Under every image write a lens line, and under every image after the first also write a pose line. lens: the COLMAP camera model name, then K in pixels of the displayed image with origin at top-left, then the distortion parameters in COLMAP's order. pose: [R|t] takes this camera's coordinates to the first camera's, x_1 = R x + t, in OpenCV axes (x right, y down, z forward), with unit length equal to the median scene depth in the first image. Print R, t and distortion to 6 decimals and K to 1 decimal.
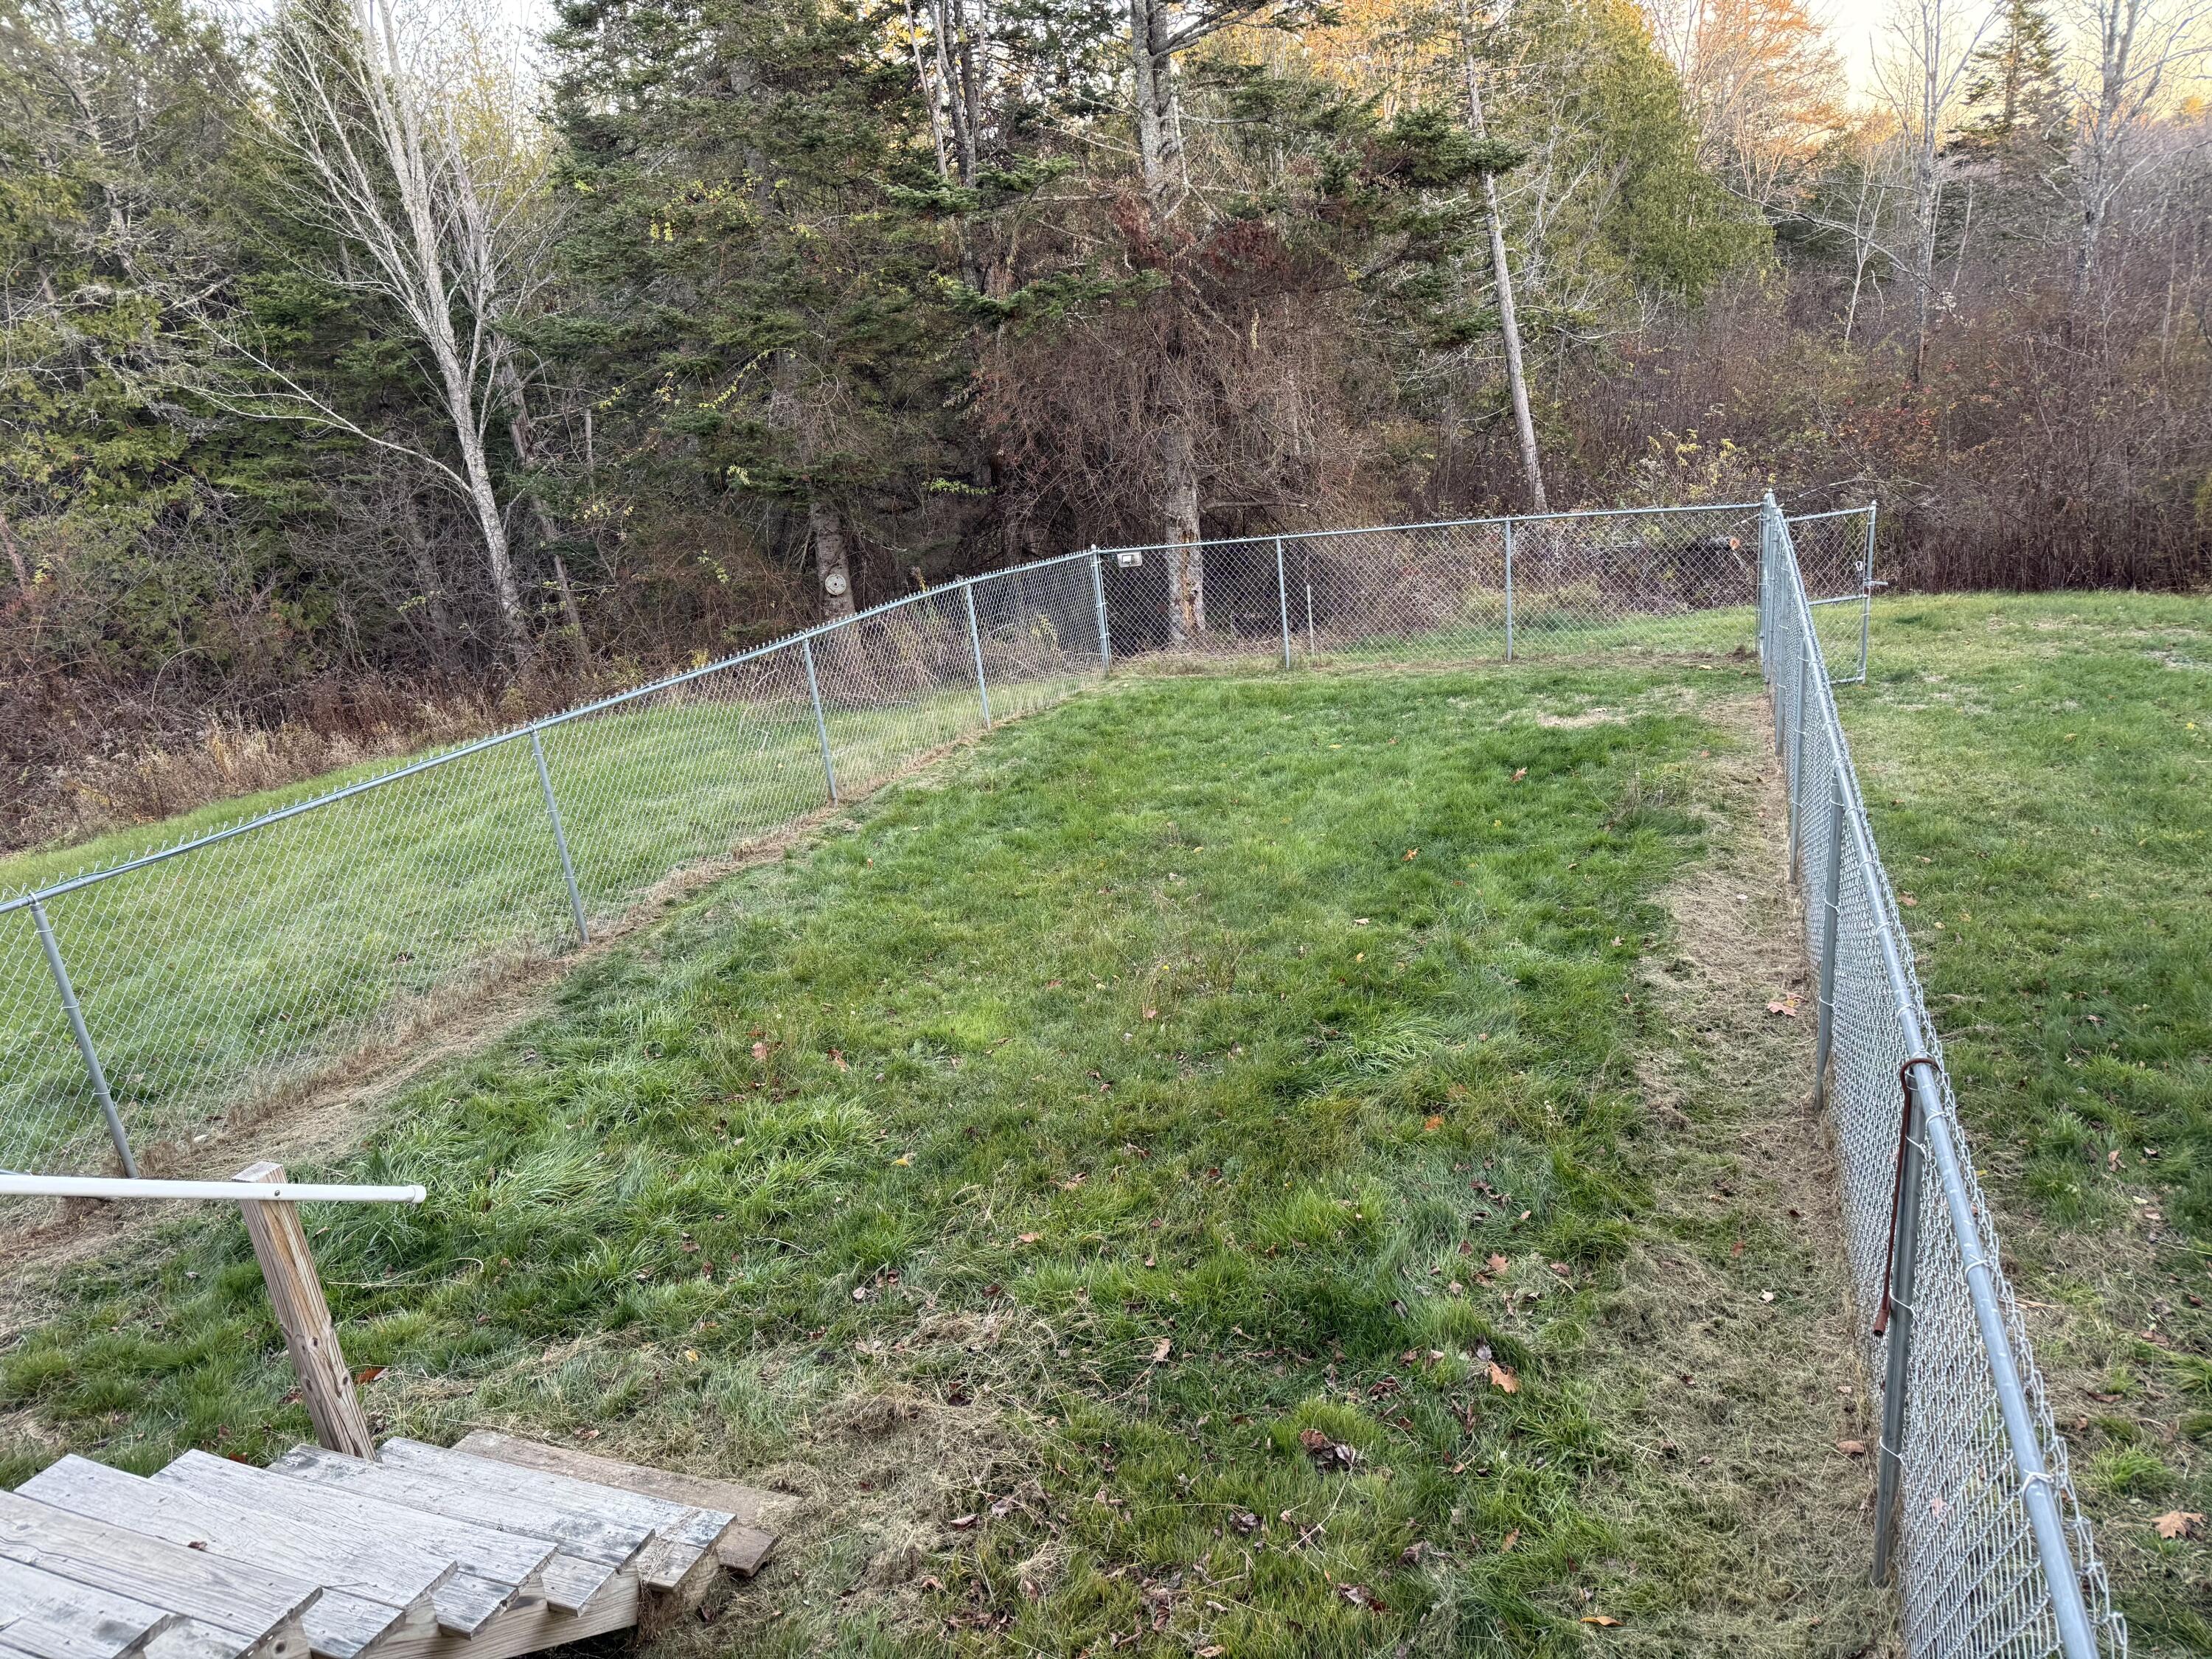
lens RADIAL K [[1471.9, 0, 1106.0], [0, 1471.9, 829.5], [0, 0, 1]] dist [0.054663, -0.068833]
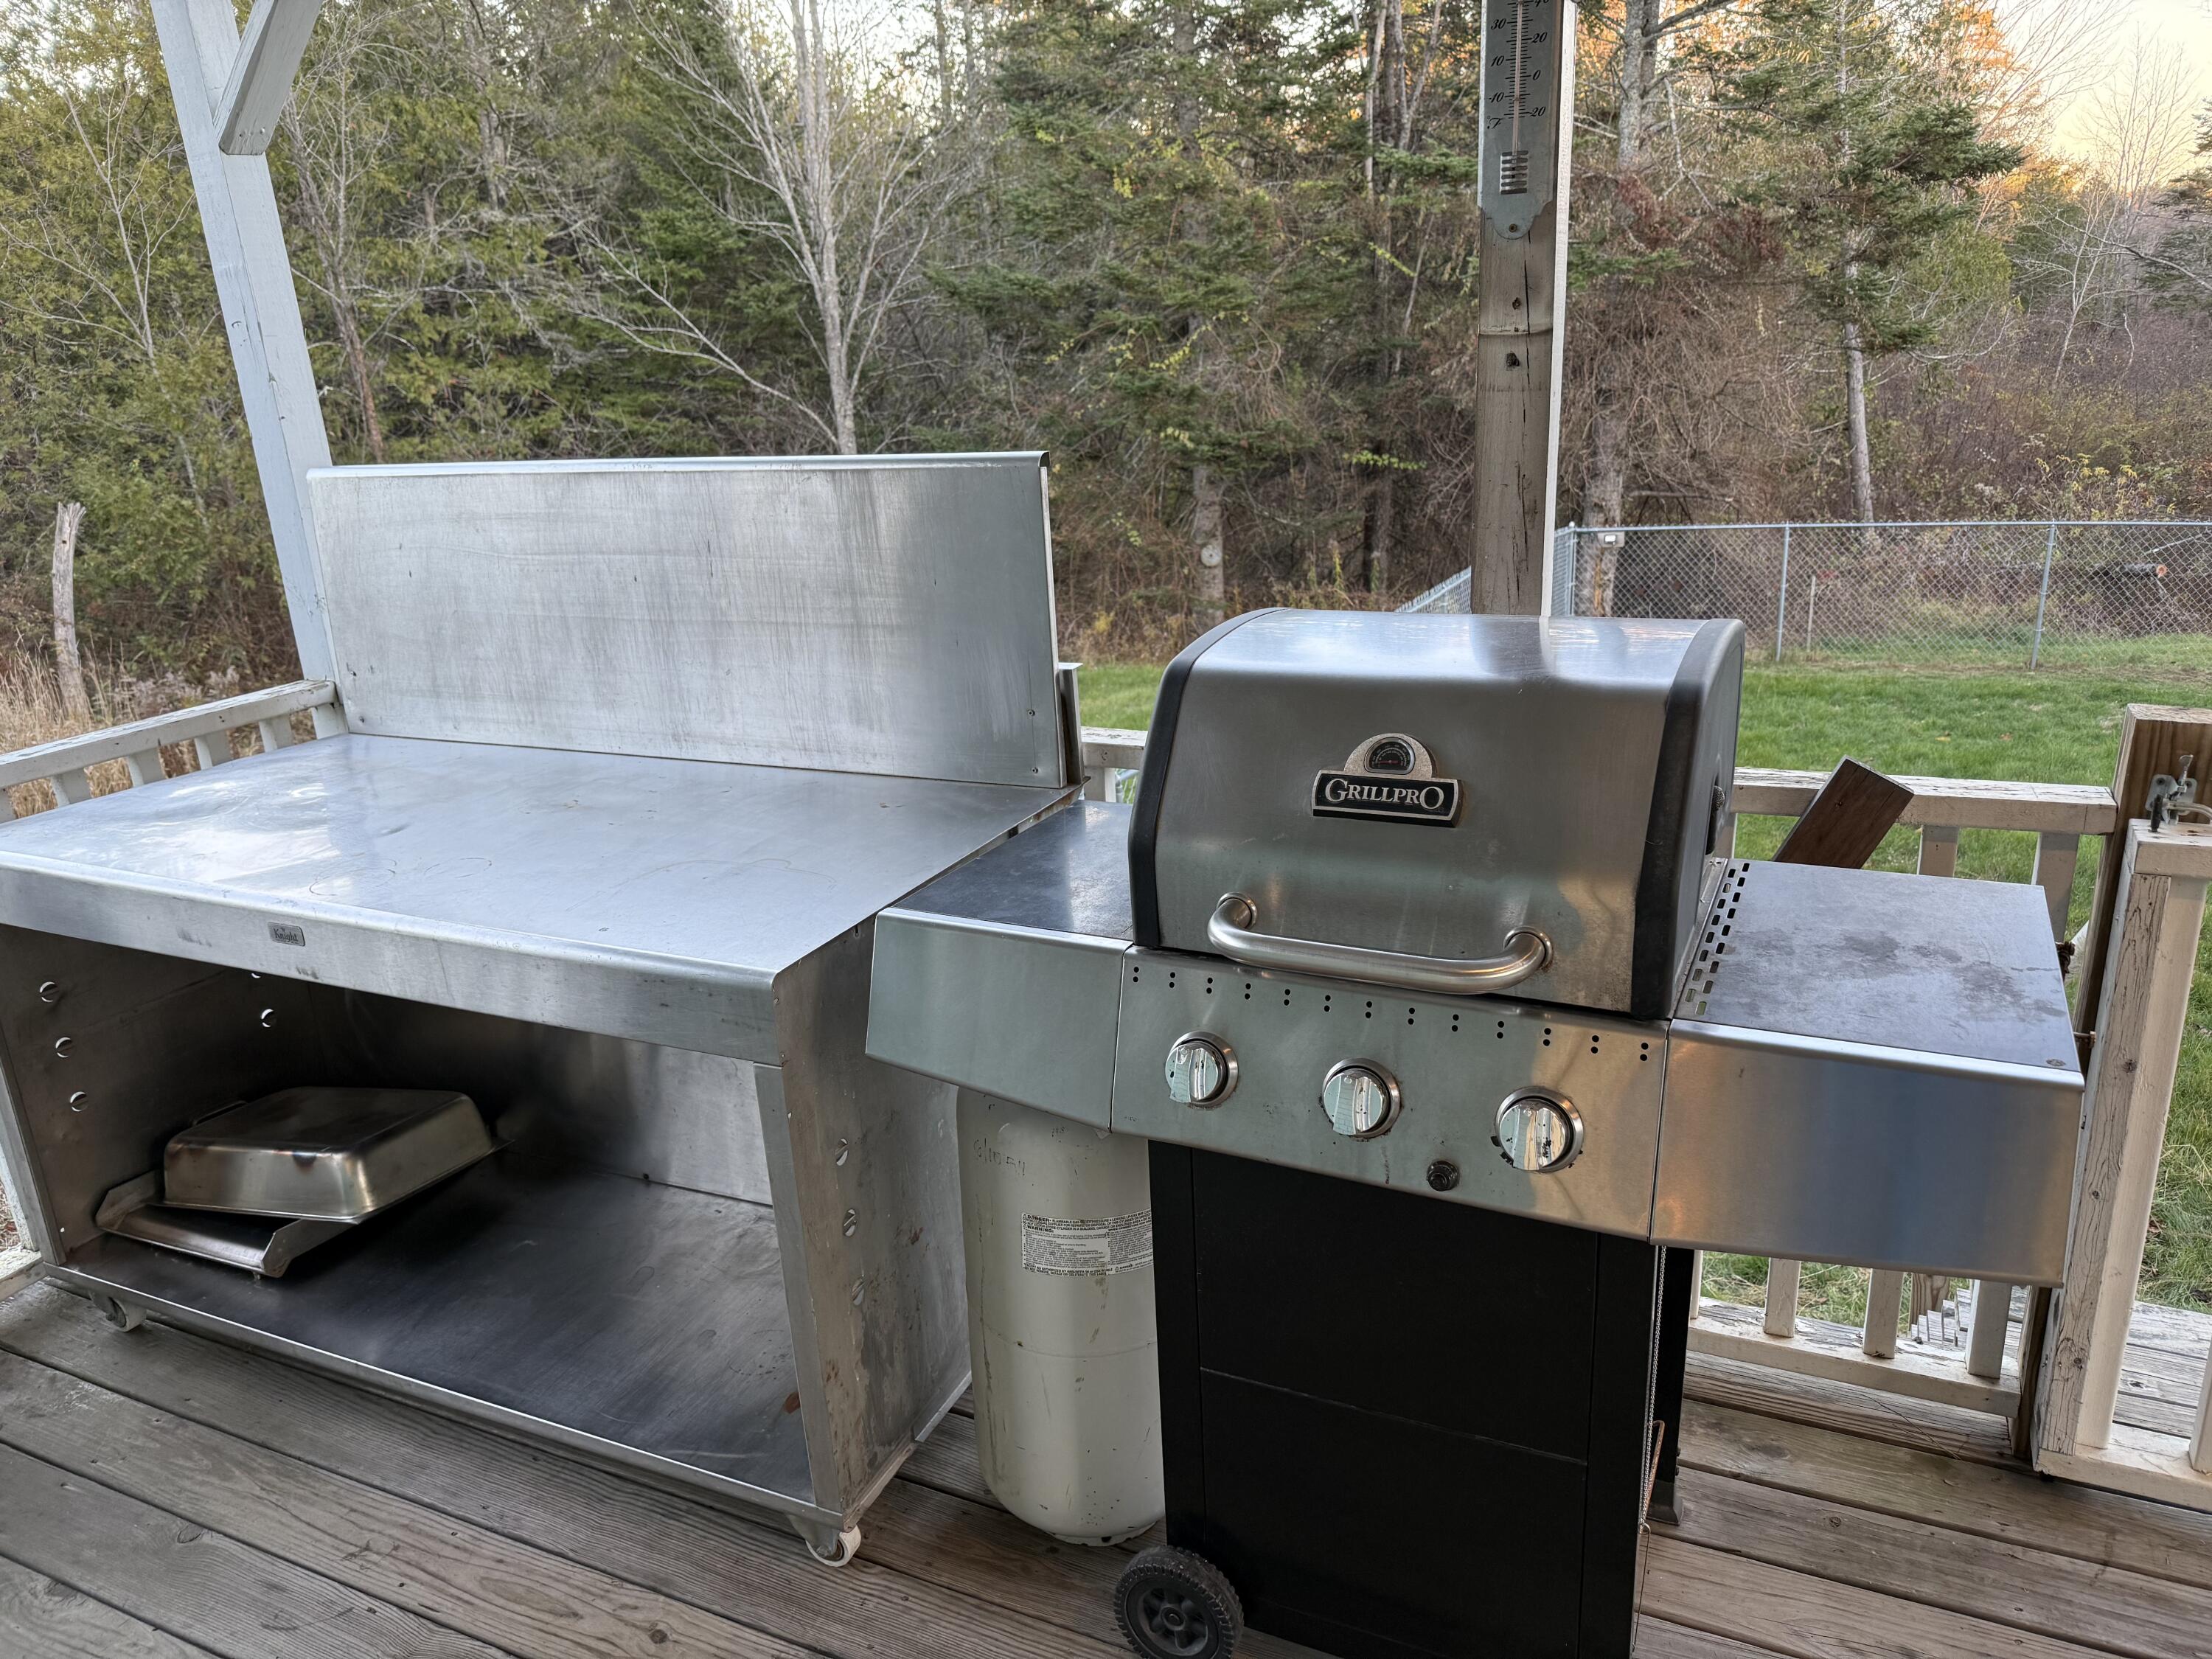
lens RADIAL K [[1471.9, 0, 1106.0], [0, 1471.9, 829.5], [0, 0, 1]] dist [0.054663, -0.068833]
pose [[0.998218, 0.059632, 0.002398, -0.269057], [-0.059627, 0.998219, -0.001925, 0.026256], [-0.002509, 0.001779, 0.999995, 0.010410]]
